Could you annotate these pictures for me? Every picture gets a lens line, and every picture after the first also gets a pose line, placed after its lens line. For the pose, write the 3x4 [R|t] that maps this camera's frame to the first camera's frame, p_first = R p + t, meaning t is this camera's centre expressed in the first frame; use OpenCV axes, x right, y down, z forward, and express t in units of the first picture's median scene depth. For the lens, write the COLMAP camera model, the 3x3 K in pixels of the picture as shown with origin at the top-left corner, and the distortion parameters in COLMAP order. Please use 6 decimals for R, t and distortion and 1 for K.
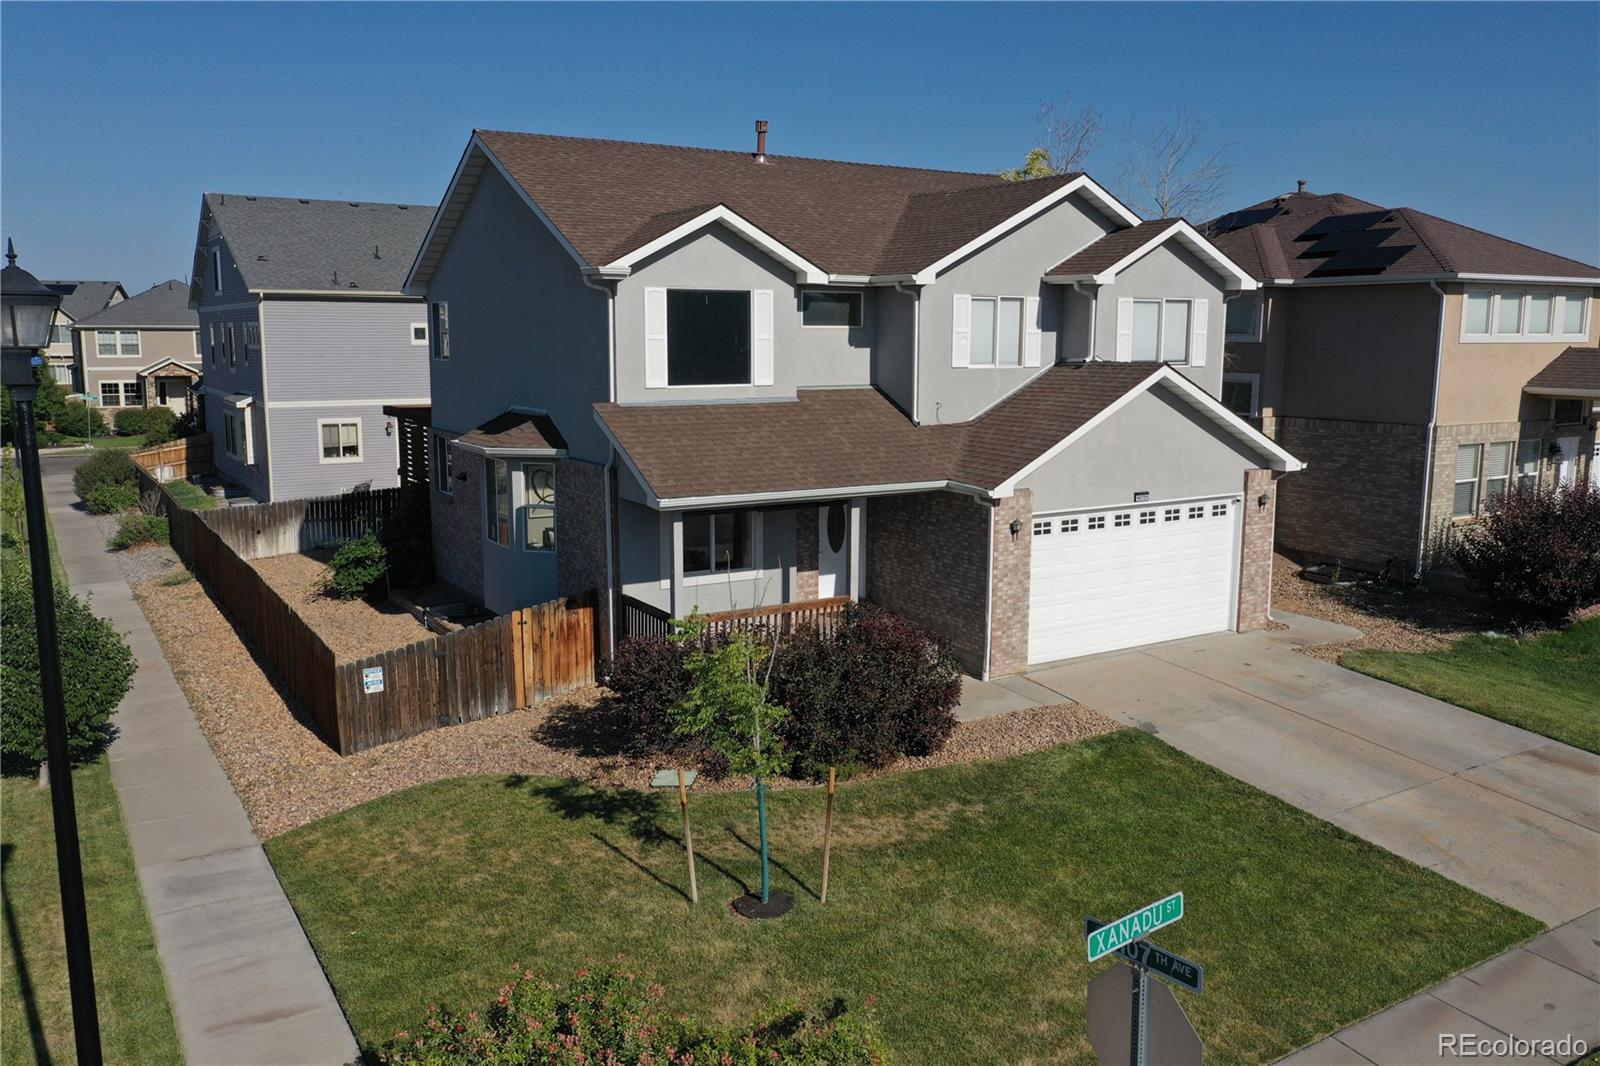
lens RADIAL K [[1275.8, 0, 796.7], [0, 1275.8, 529.1], [0, 0, 1]] dist [-0.005167, 0.005511]
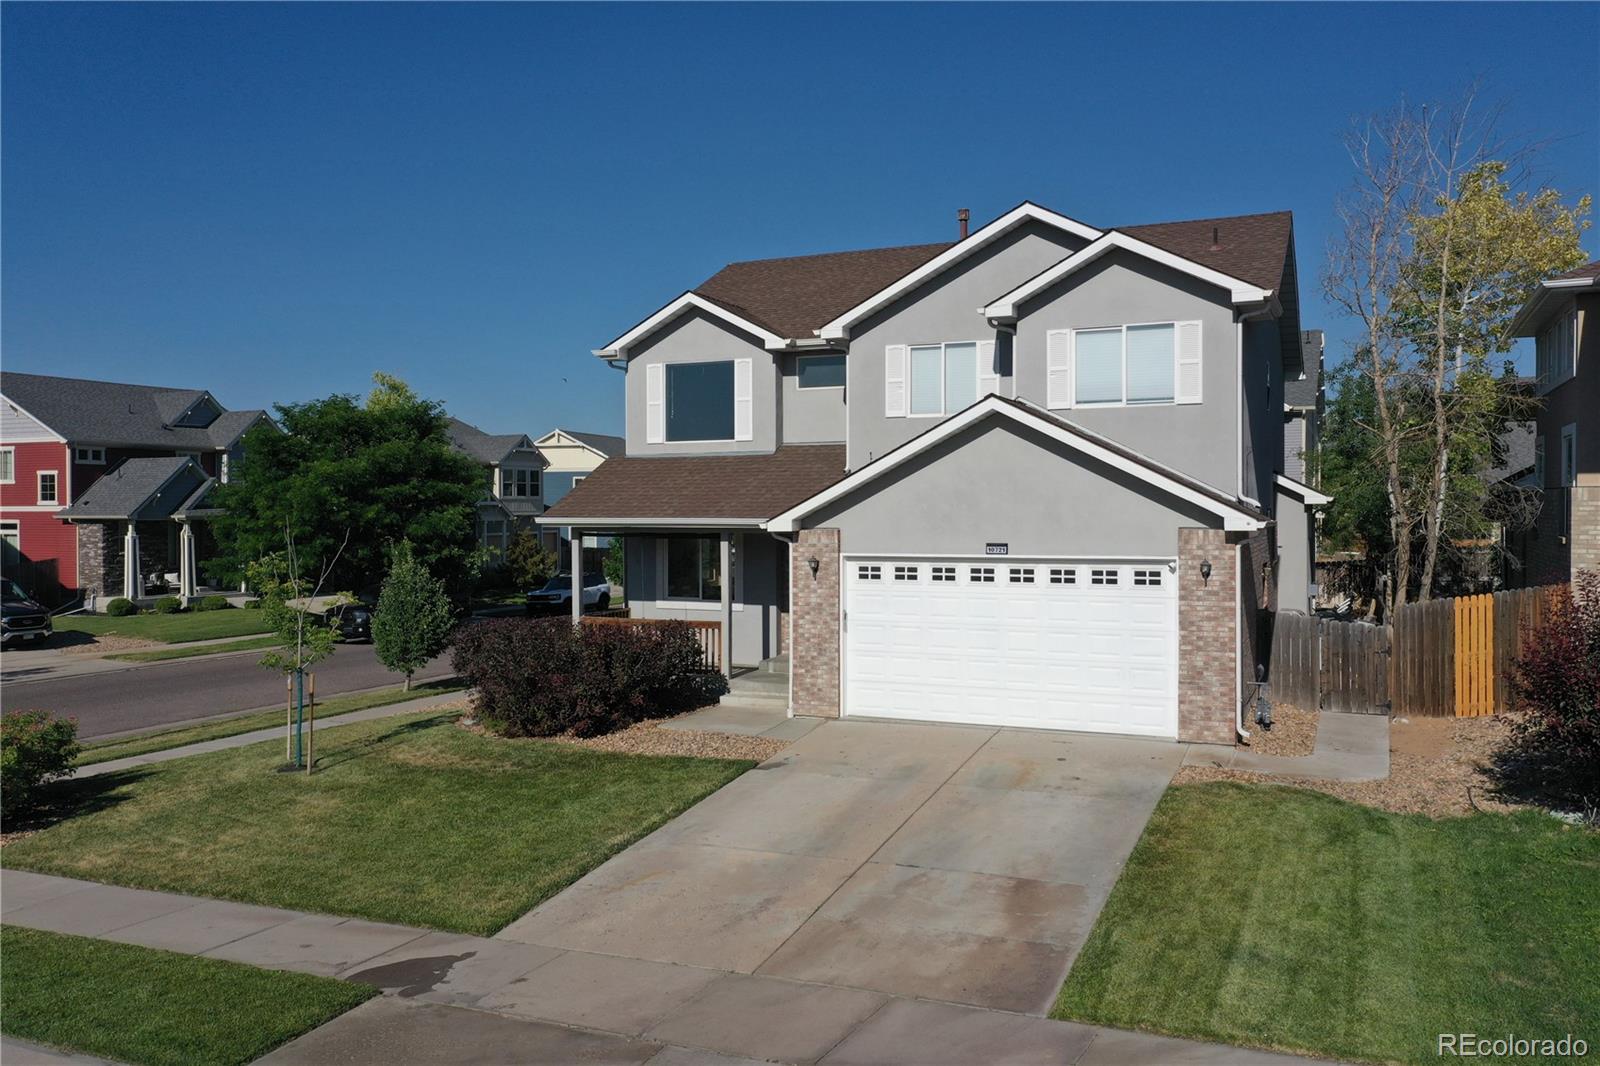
lens RADIAL K [[1275.8, 0, 794.1], [0, 1275.8, 530.6], [0, 0, 1]] dist [-0.005167, 0.005511]
pose [[0.559552, 0.011049, -0.828721, 0.956074], [-0.120364, 0.990394, -0.068066, 0.040250], [0.820008, 0.137835, 0.555507, 0.413261]]
